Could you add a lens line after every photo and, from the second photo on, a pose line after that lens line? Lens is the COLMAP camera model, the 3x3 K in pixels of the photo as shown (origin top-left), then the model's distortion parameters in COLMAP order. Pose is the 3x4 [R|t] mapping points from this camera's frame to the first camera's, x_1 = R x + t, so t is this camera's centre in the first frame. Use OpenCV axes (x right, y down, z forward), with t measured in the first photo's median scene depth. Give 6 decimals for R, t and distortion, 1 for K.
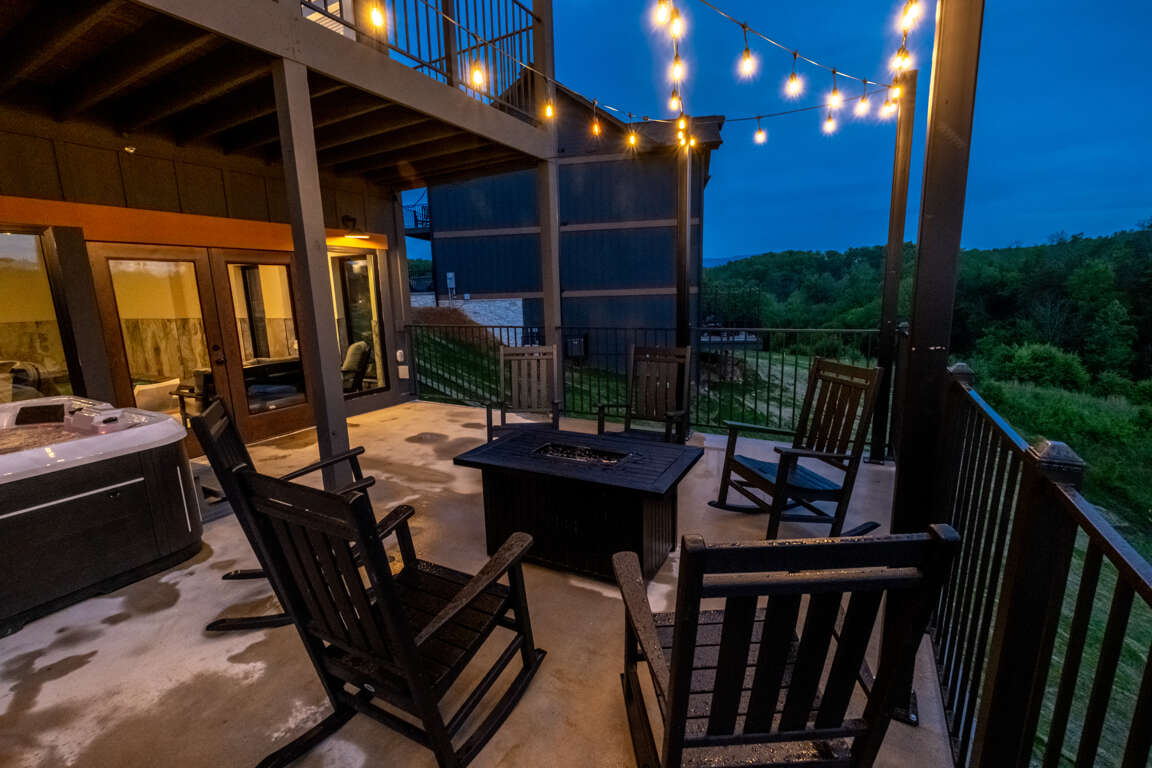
lens RADIAL K [[496.2, 0, 573.9], [0, 496.2, 384.8], [0, 0, 1]] dist [-0.001205, -0.003327]
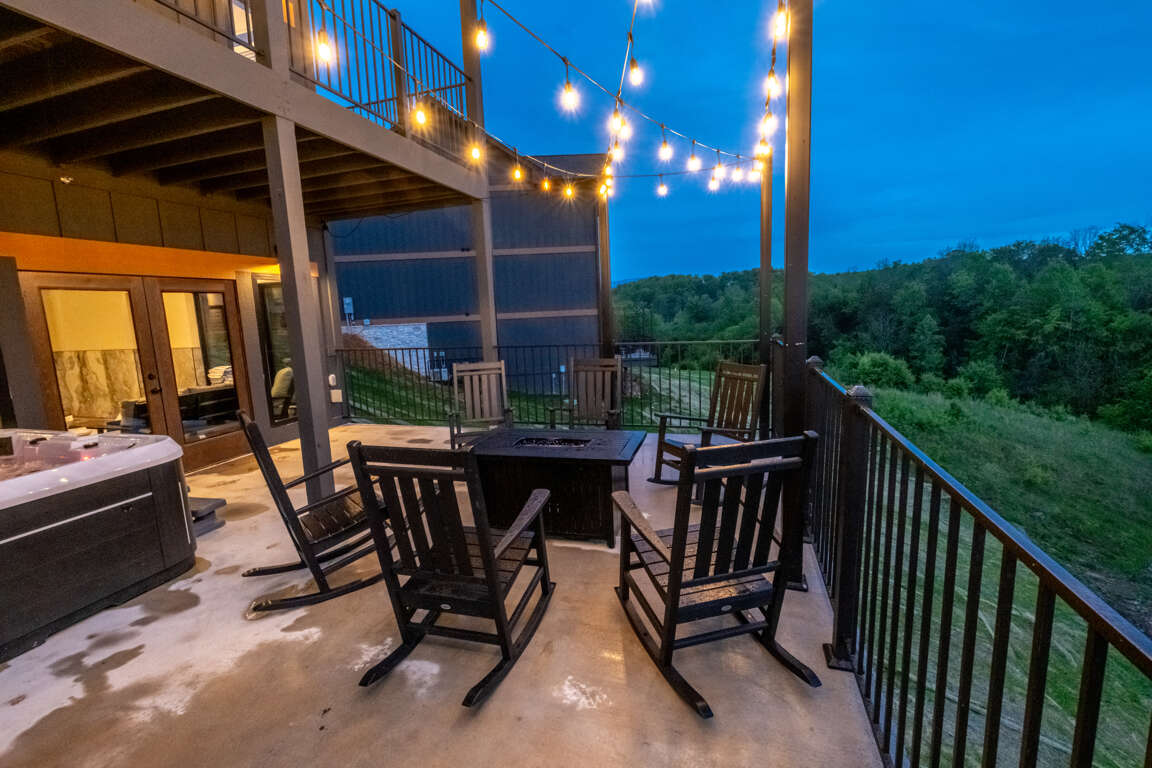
lens RADIAL K [[496.2, 0, 576.6], [0, 496.2, 382.3], [0, 0, 1]] dist [-0.001205, -0.003327]
pose [[0.977598, -0.043950, 0.205842, -0.116354], [0.054189, 0.997544, -0.044369, 0.030206], [-0.203387, 0.054530, 0.977579, -0.155934]]
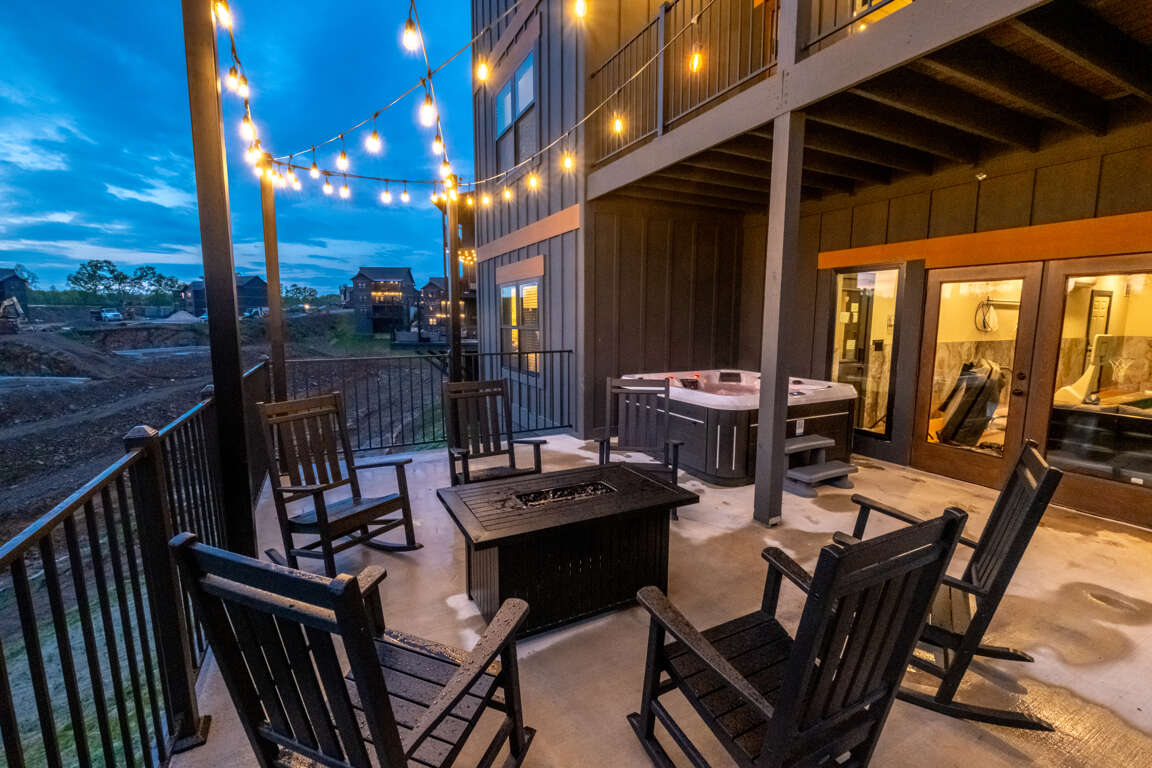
lens RADIAL K [[496.2, 0, 575.9], [0, 496.2, 388.1], [0, 0, 1]] dist [-0.001205, -0.003327]
pose [[-0.551008, 0.142834, -0.822186, 0.499611], [-0.143175, 0.954453, 0.261764, -0.200639], [0.822126, 0.261950, -0.505461, 0.942616]]
